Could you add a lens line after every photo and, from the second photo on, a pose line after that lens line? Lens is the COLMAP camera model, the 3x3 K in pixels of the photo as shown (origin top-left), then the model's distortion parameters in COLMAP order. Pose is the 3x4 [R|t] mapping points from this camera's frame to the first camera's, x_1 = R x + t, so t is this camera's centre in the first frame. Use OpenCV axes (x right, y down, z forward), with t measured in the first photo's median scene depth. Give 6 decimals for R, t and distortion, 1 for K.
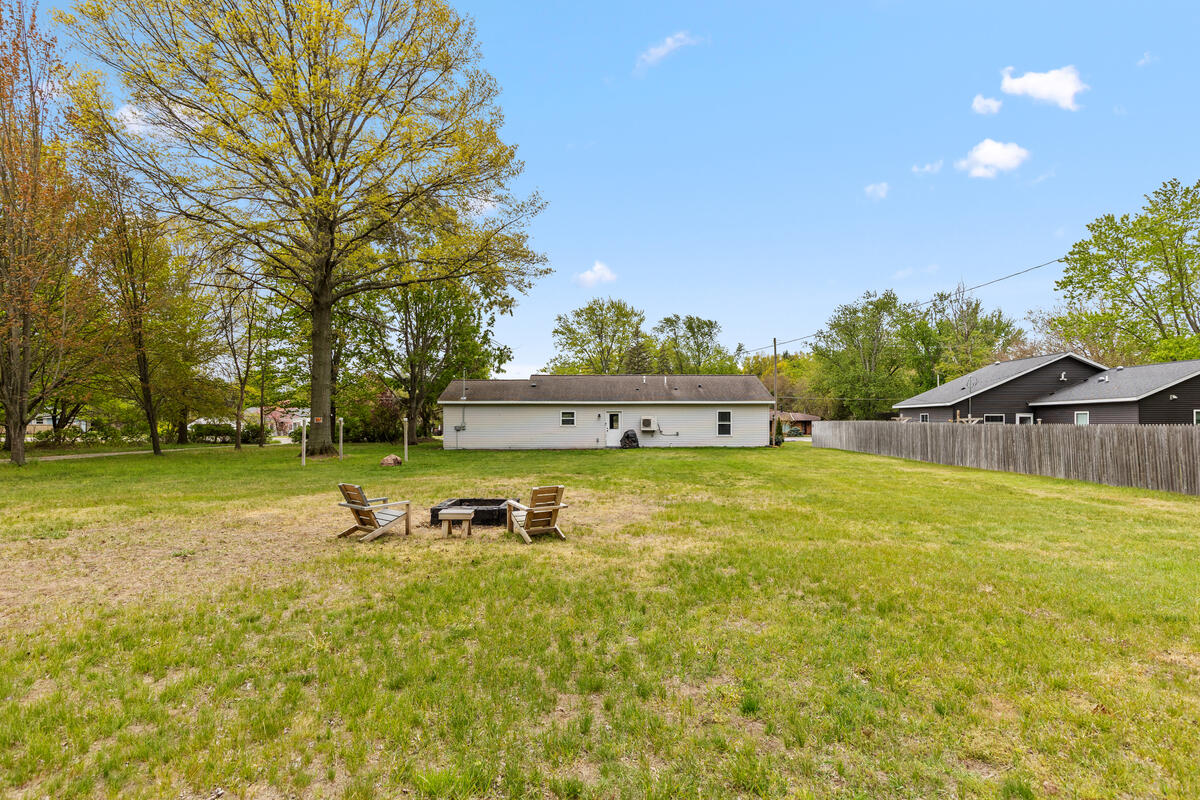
lens RADIAL K [[588.0, 0, 599.8], [0, 588.0, 405.7], [0, 0, 1]] dist [-0.001574, -0.000106]
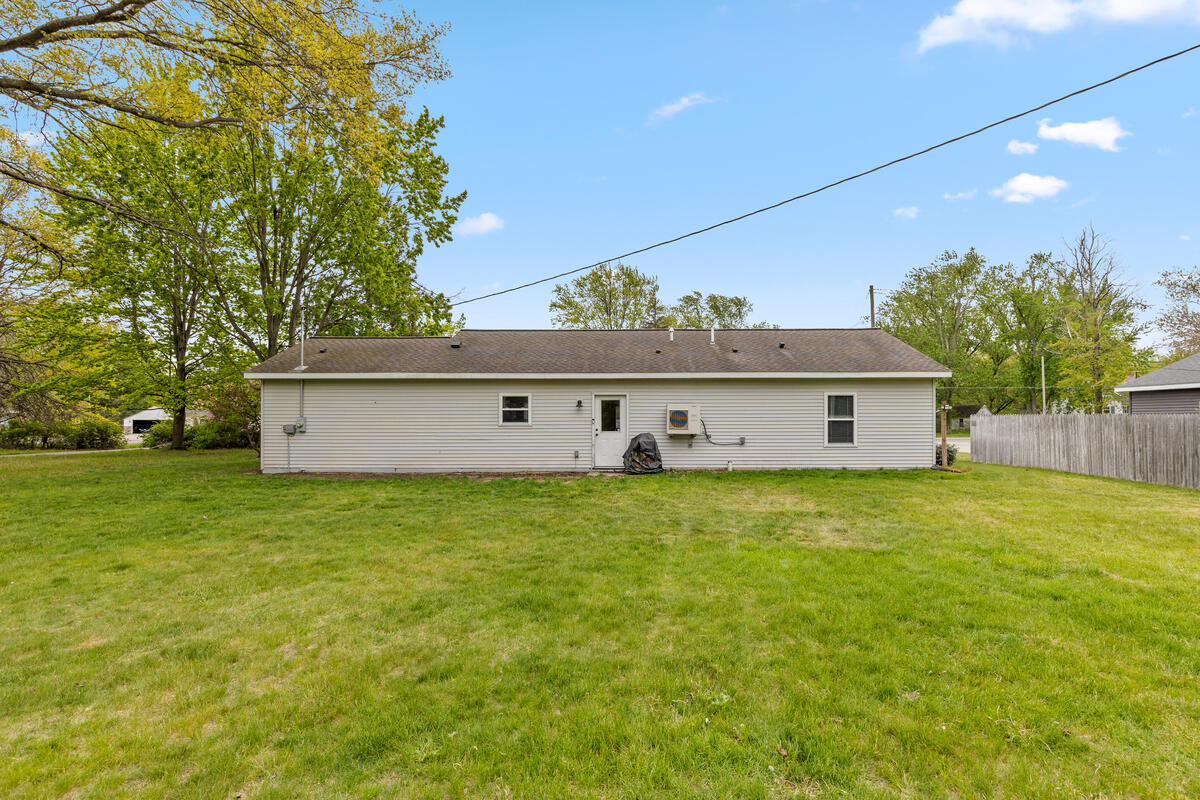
lens RADIAL K [[588.0, 0, 600.6], [0, 588.0, 395.8], [0, 0, 1]] dist [-0.001574, -0.000106]
pose [[0.999717, -0.001234, -0.023763, 0.026795], [0.001051, 0.999970, -0.007706, 0.013874], [0.023772, 0.007679, 0.999688, 0.503913]]
